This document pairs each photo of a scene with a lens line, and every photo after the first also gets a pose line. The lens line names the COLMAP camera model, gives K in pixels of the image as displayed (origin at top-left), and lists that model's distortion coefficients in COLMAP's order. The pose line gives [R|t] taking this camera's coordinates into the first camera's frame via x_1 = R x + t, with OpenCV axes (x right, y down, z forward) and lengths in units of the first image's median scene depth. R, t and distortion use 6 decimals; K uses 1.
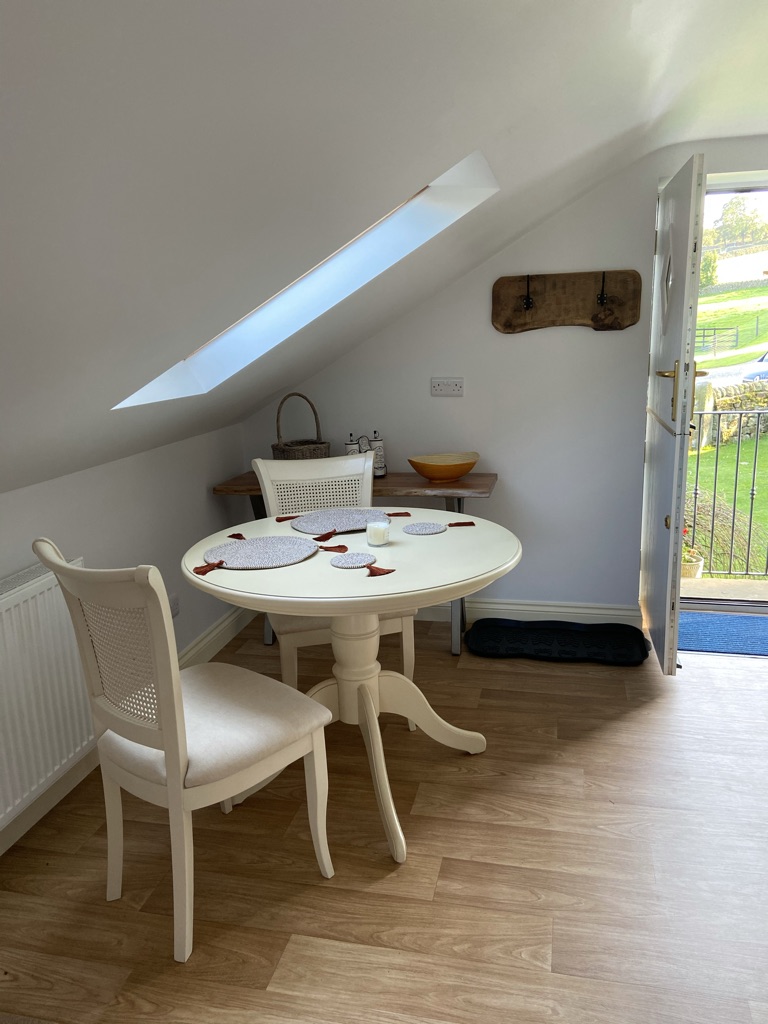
lens RADIAL K [[772.3, 0, 384.0], [0, 772.3, 512.0], [0, 0, 1]] dist [0.115931, -0.130210]
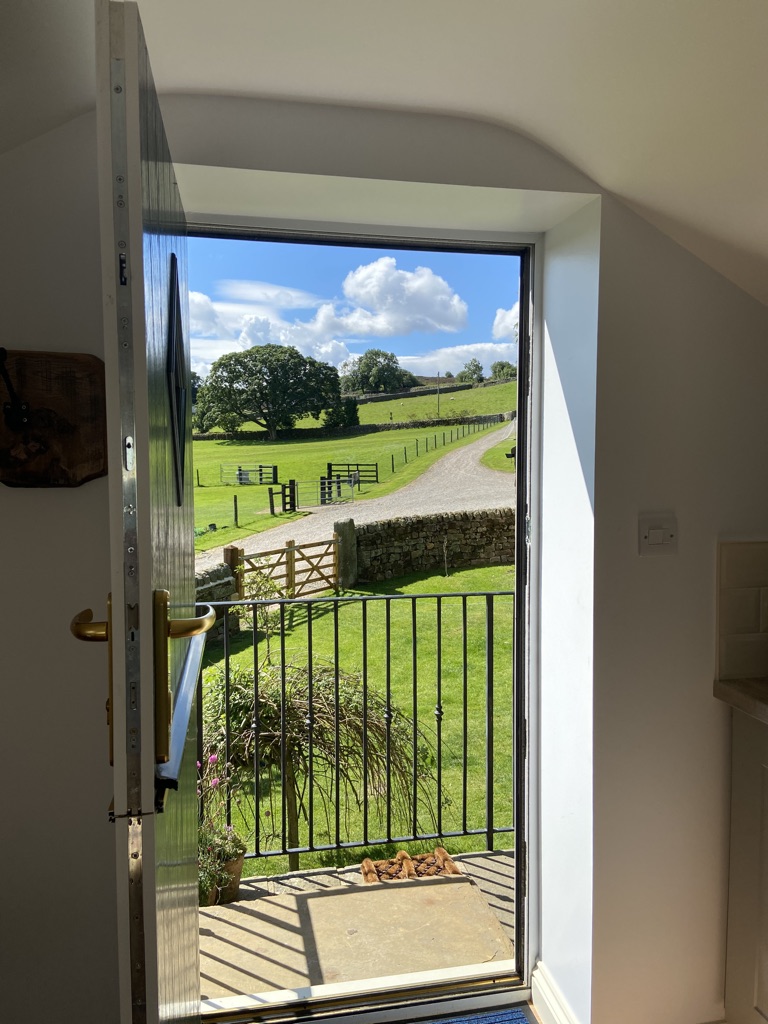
lens RADIAL K [[772.3, 0, 384.0], [0, 772.3, 512.0], [0, 0, 1]] dist [0.115931, -0.130210]
pose [[0.913166, -0.000872, 0.407586, 0.284491], [0.066330, 0.986985, -0.146496, -0.145337], [-0.402153, 0.160811, 0.901339, 0.548696]]
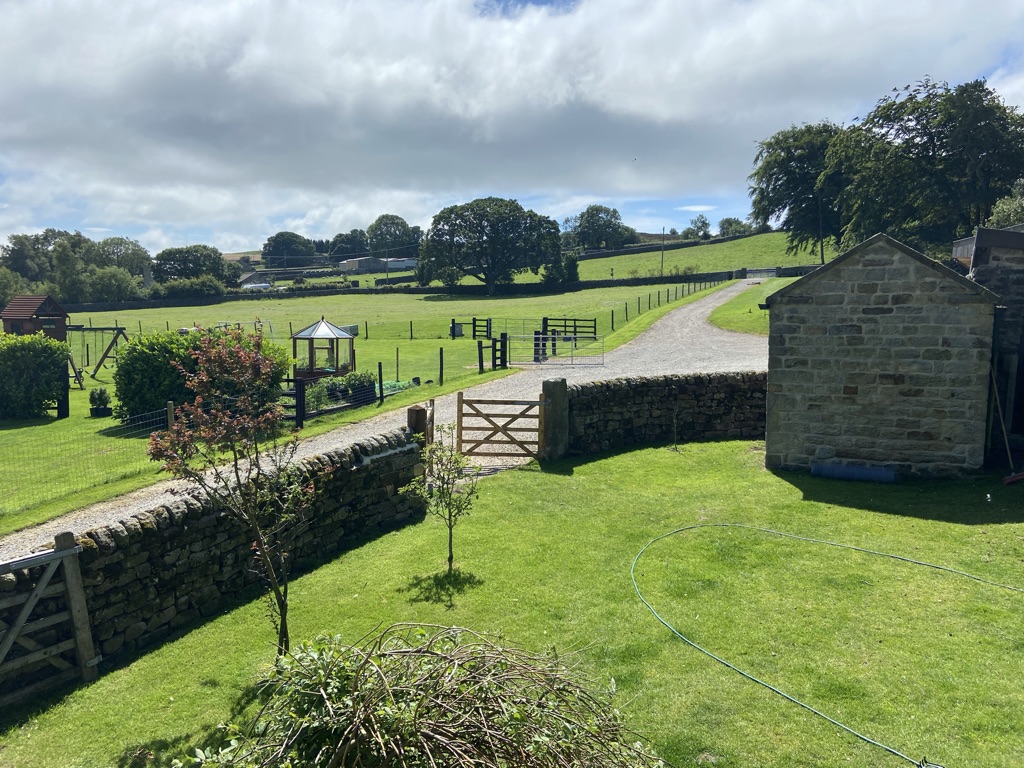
lens RADIAL K [[772.3, 0, 515.0], [0, 772.3, 368.6], [0, 0, 1]] dist [0.115931, -0.130210]
pose [[0.952134, 0.030012, 0.304203, 0.573570], [0.017315, 0.988276, -0.151695, -0.256635], [-0.305189, 0.149701, 0.940452, 1.205994]]
